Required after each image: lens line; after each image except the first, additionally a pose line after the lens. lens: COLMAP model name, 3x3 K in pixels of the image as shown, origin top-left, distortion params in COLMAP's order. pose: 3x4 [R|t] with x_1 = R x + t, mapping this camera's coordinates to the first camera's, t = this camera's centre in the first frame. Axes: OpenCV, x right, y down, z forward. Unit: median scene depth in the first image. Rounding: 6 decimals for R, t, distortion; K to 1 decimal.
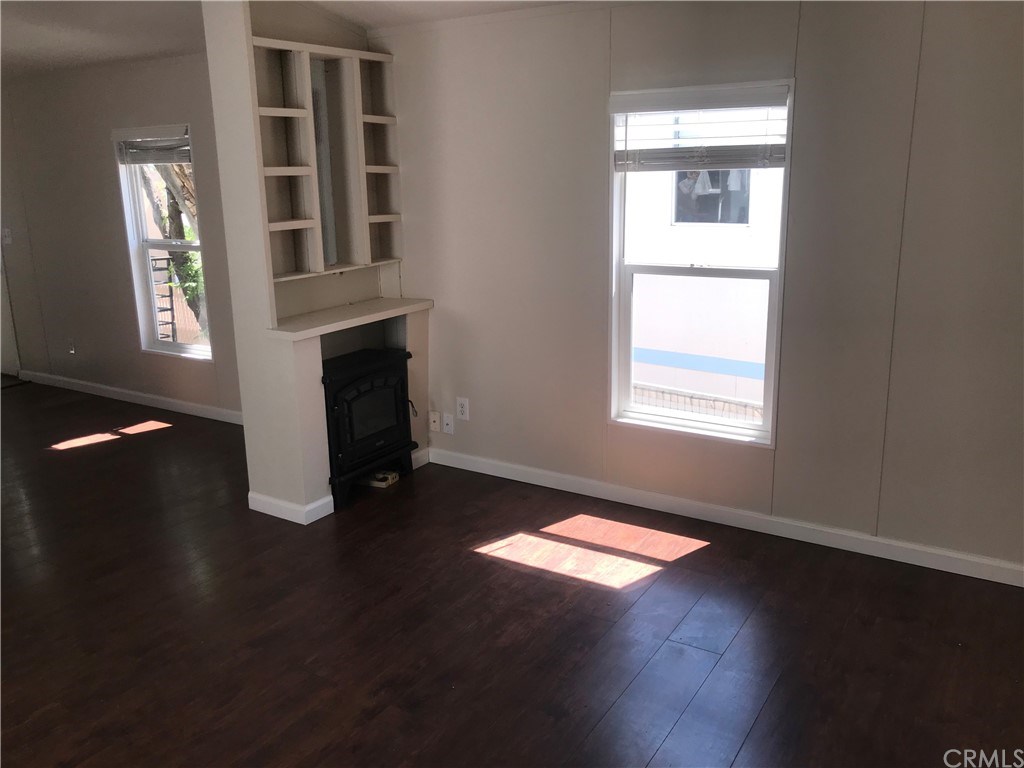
lens RADIAL K [[836.0, 0, 512.0], [0, 836.0, 384.0], [0, 0, 1]] dist [0.012157, -0.019708]
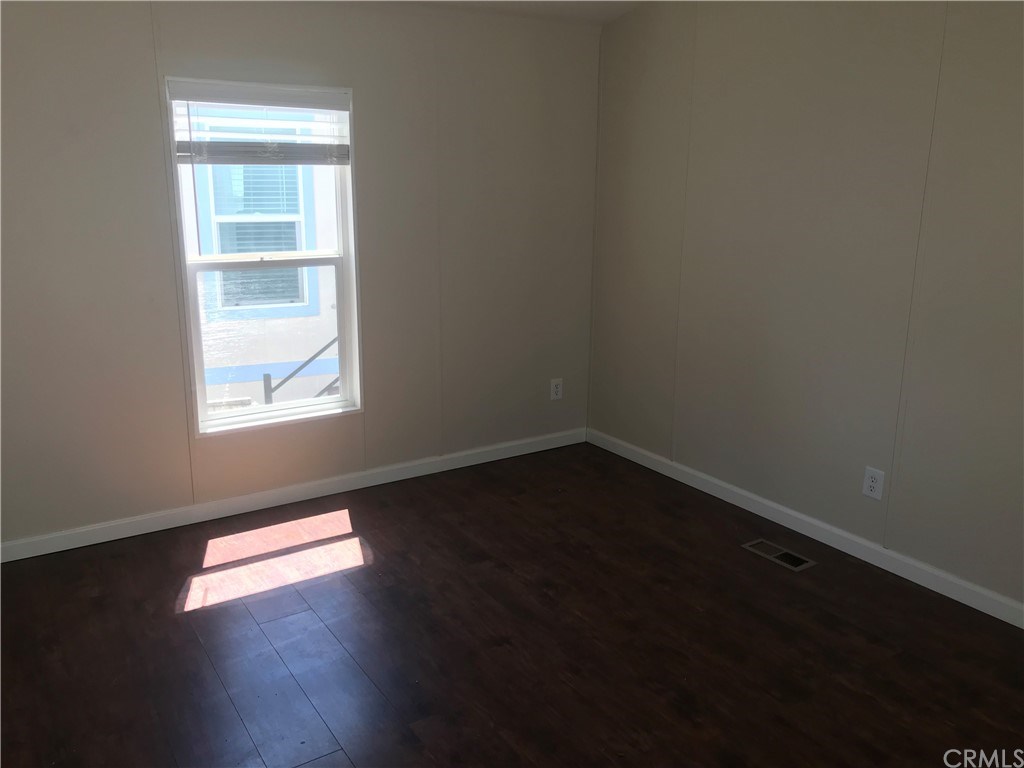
lens RADIAL K [[845.1, 0, 512.5], [0, 845.1, 401.7], [0, 0, 1]] dist [0.027187, -0.001959]
pose [[0.409266, -0.224615, 0.884335, -0.621969], [0.205367, 0.967032, 0.150577, -0.068282], [-0.889003, 0.119987, 0.441902, 0.299074]]
